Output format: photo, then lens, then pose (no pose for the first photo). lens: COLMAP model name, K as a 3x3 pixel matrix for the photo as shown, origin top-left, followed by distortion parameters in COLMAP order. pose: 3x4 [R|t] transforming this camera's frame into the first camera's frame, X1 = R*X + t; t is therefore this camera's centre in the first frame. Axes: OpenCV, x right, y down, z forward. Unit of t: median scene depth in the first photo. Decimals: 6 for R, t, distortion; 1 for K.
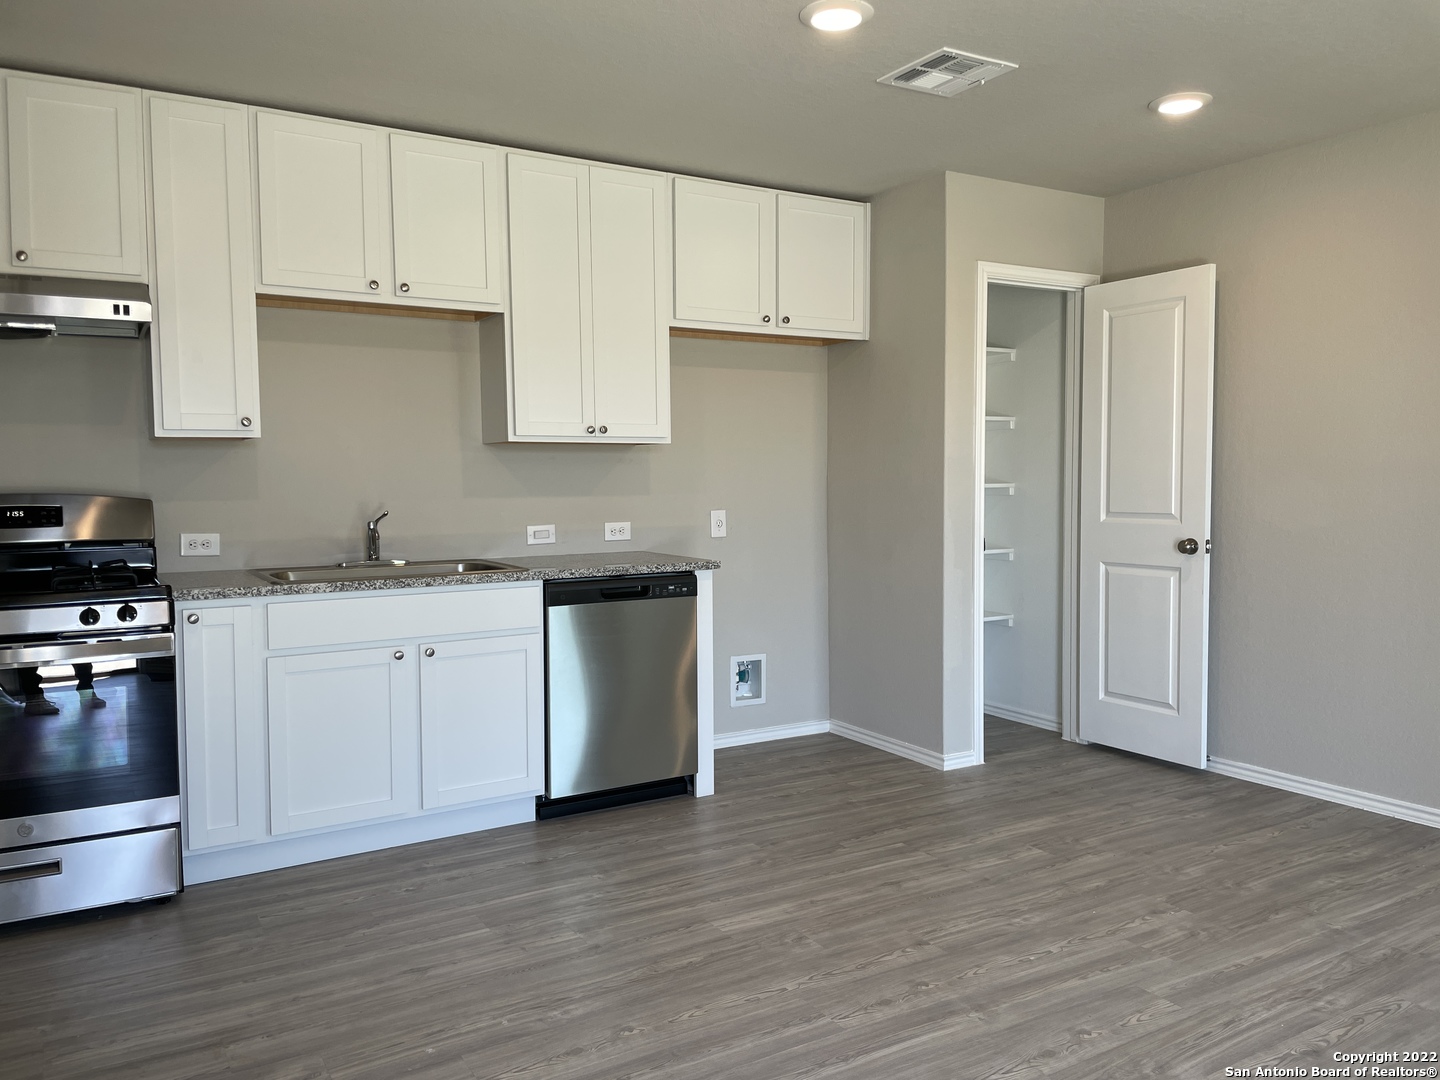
lens RADIAL K [[1065.4, 0, 720.0], [0, 1065.4, 540.0], [0, 0, 1]] dist [0.089276, -0.115375]
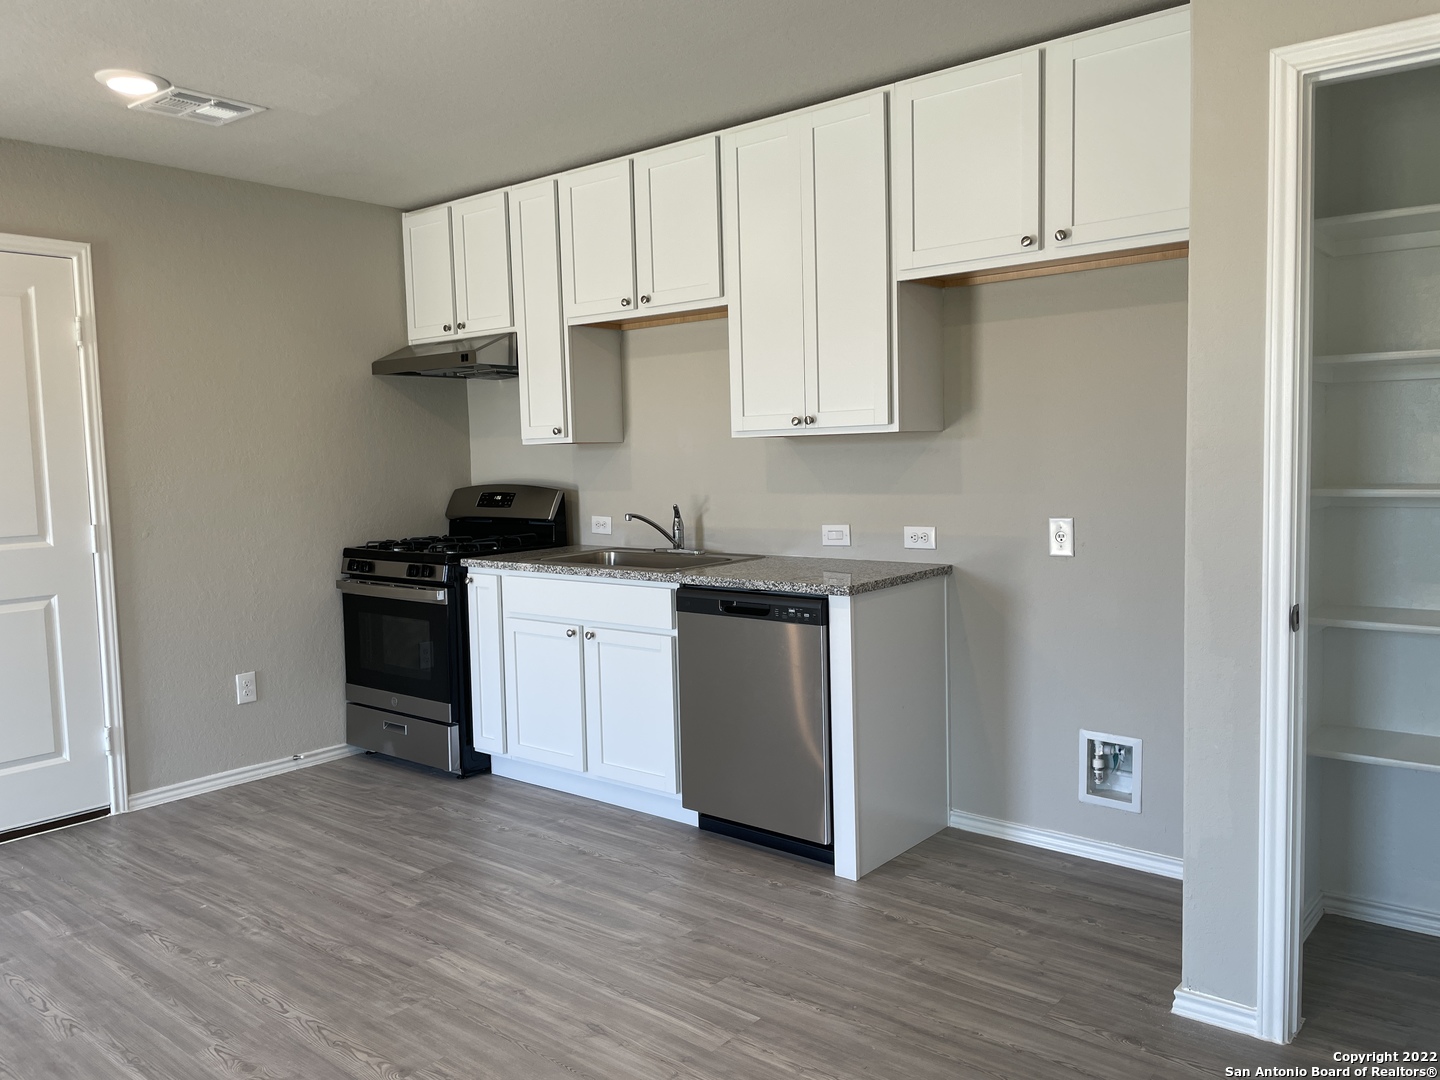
lens RADIAL K [[1065.4, 0, 720.0], [0, 1065.4, 540.0], [0, 0, 1]] dist [0.089276, -0.115375]
pose [[0.350112, 0.075853, -0.933632, 0.794320], [-0.035775, 0.997071, 0.067592, -0.072652], [0.936025, 0.009736, 0.351800, 0.734038]]
